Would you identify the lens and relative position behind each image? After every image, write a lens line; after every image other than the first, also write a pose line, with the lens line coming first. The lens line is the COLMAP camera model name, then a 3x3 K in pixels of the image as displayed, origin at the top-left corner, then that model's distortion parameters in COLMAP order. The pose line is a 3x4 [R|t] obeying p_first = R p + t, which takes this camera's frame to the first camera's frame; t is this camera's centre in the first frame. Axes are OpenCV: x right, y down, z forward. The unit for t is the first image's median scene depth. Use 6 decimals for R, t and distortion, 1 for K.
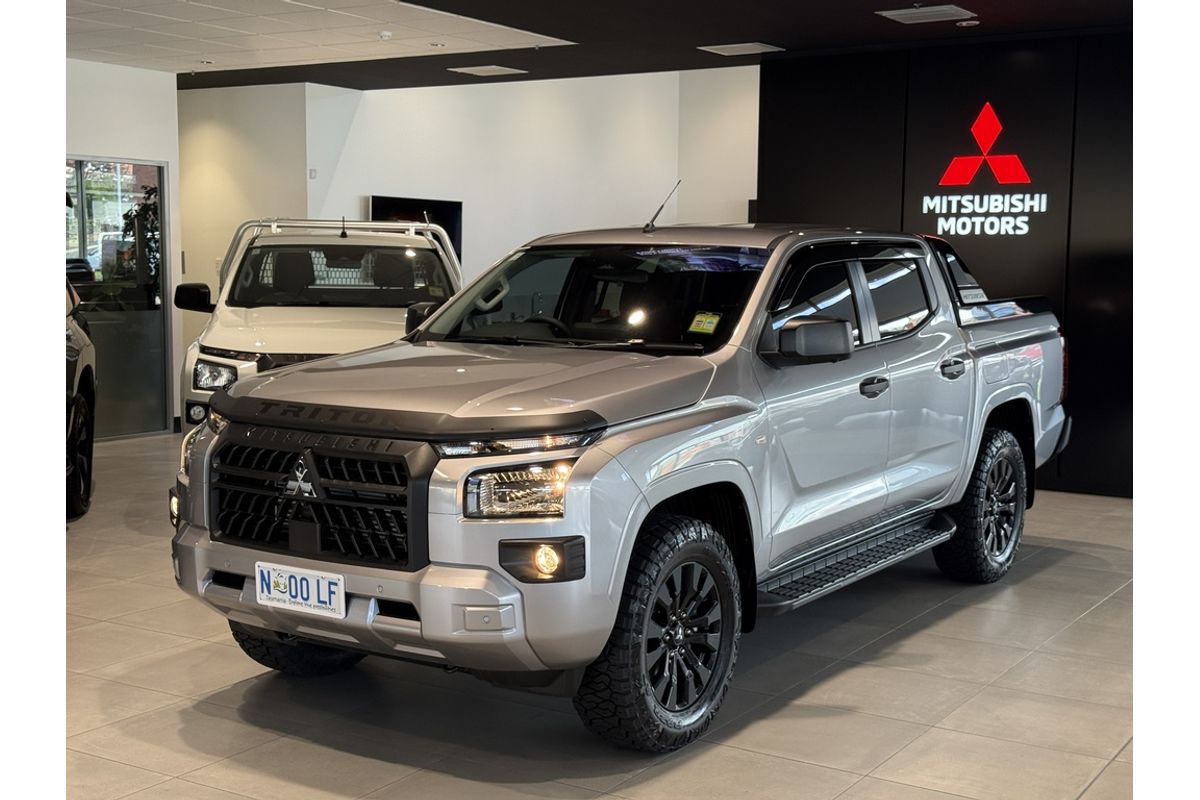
lens RADIAL K [[1477.3, 0, 605.2], [0, 1477.3, 404.1], [0, 0, 1]] dist [0.166623, -0.302796]
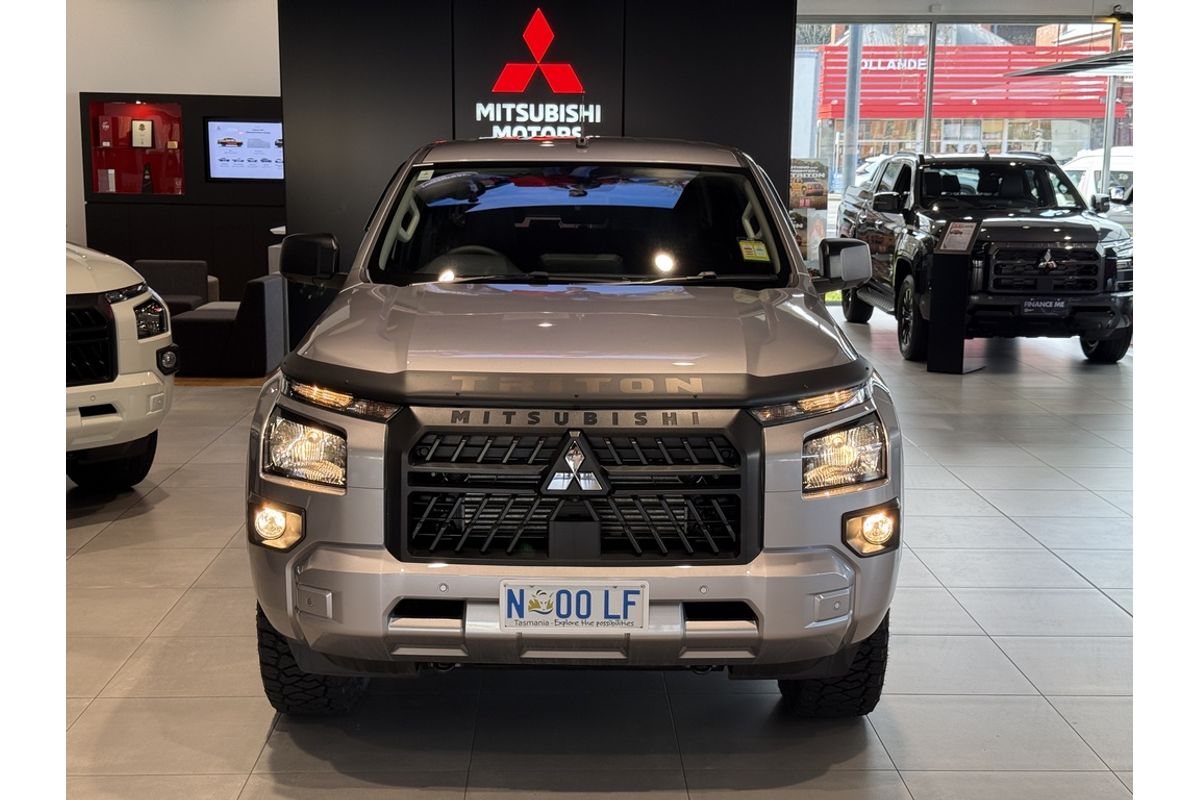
lens RADIAL K [[1477.3, 0, 605.2], [0, 1477.3, 404.1], [0, 0, 1]] dist [0.166623, -0.302796]
pose [[0.828766, -0.091310, 0.552096, -0.277260], [0.053440, 0.995003, 0.084341, -0.022407], [-0.557038, -0.040396, 0.829504, 0.148390]]
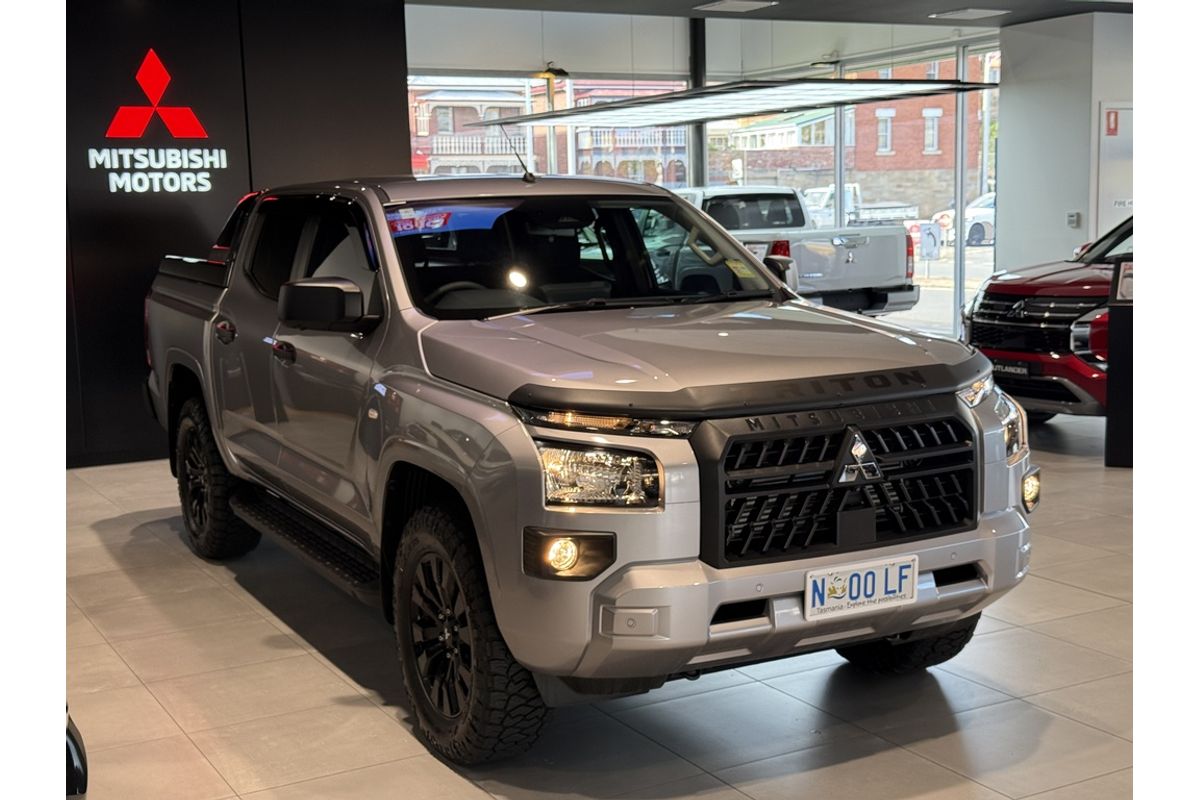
lens RADIAL K [[1477.3, 0, 605.2], [0, 1477.3, 404.1], [0, 0, 1]] dist [0.166623, -0.302796]
pose [[0.477834, -0.137240, 0.867663, -0.453408], [0.118594, 0.988757, 0.091082, -0.035021], [-0.870408, 0.059378, 0.488738, 0.311682]]
